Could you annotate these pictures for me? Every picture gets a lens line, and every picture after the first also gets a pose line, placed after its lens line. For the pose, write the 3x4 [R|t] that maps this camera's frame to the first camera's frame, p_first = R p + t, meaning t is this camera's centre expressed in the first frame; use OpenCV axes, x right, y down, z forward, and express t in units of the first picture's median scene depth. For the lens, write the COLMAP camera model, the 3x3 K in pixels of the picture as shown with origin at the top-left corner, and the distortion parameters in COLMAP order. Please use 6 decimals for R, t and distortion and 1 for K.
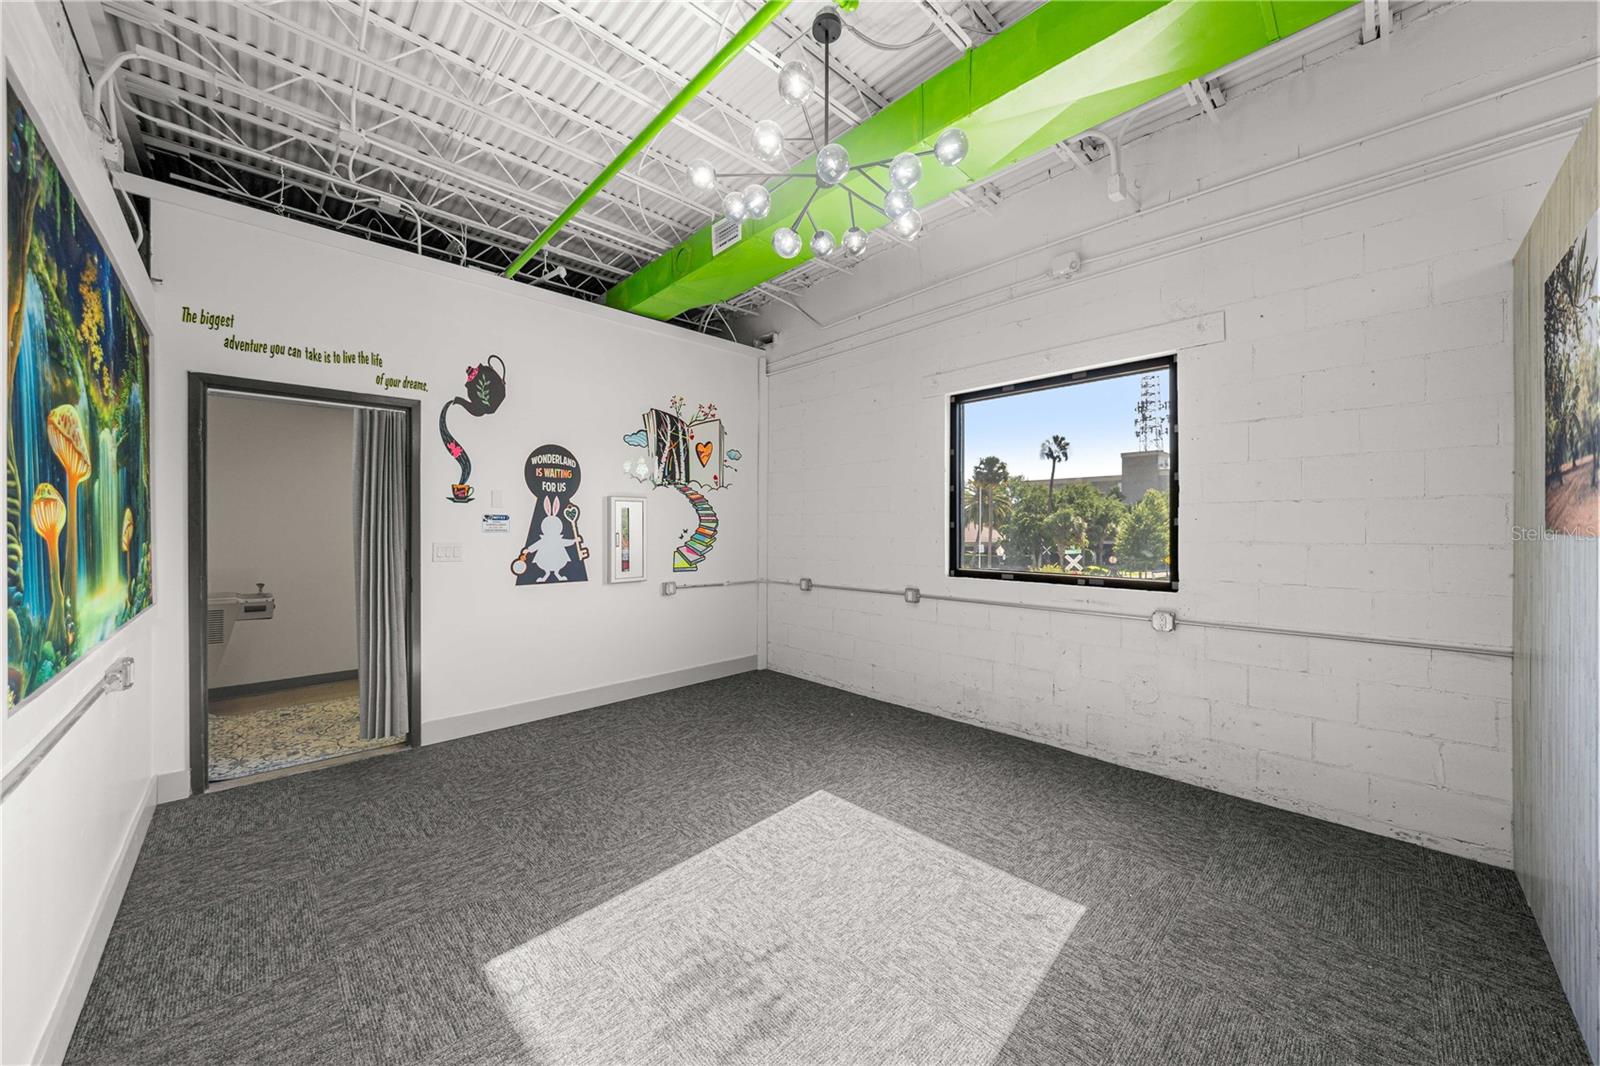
lens RADIAL K [[566.2, 0, 798.9], [0, 566.2, 527.3], [0, 0, 1]] dist [-0.002740, -0.000344]
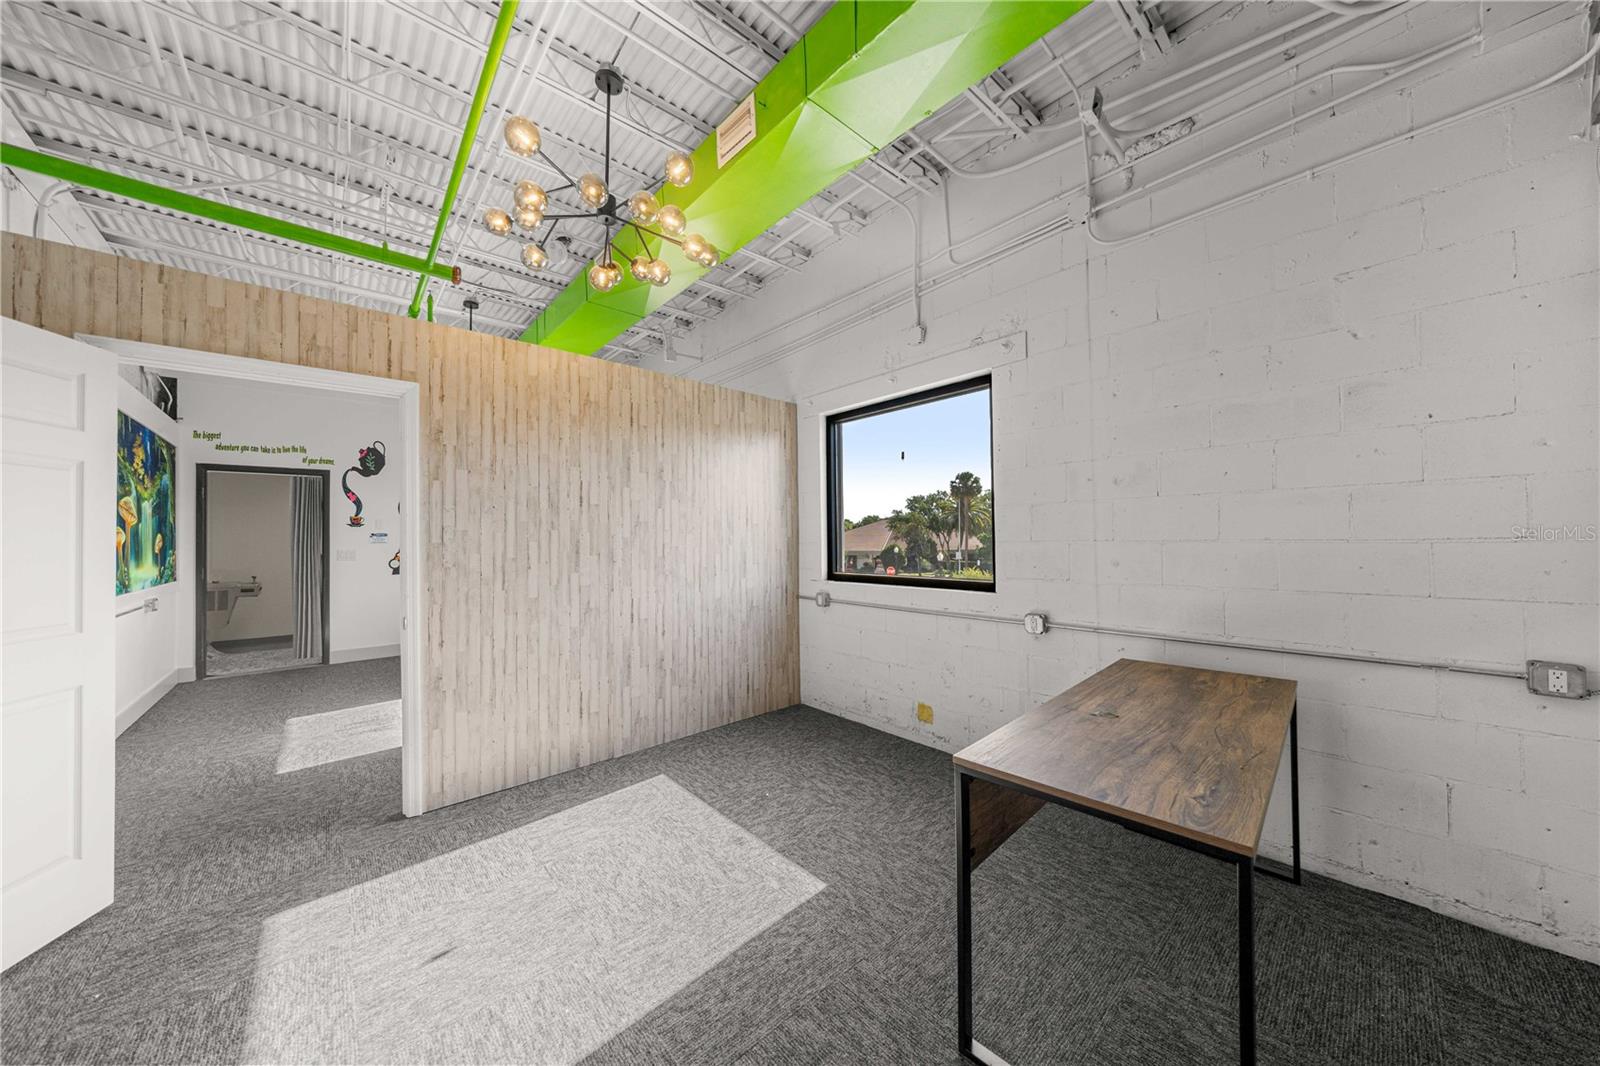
lens RADIAL K [[525.0, 0, 791.5], [0, 525.0, 528.9], [0, 0, 1]] dist [-0.000544, 0.000032]
pose [[0.999073, -0.012847, -0.041090, 0.874111], [0.012095, 0.999756, -0.018501, 0.009973], [0.041317, 0.017987, 0.998984, -0.606913]]
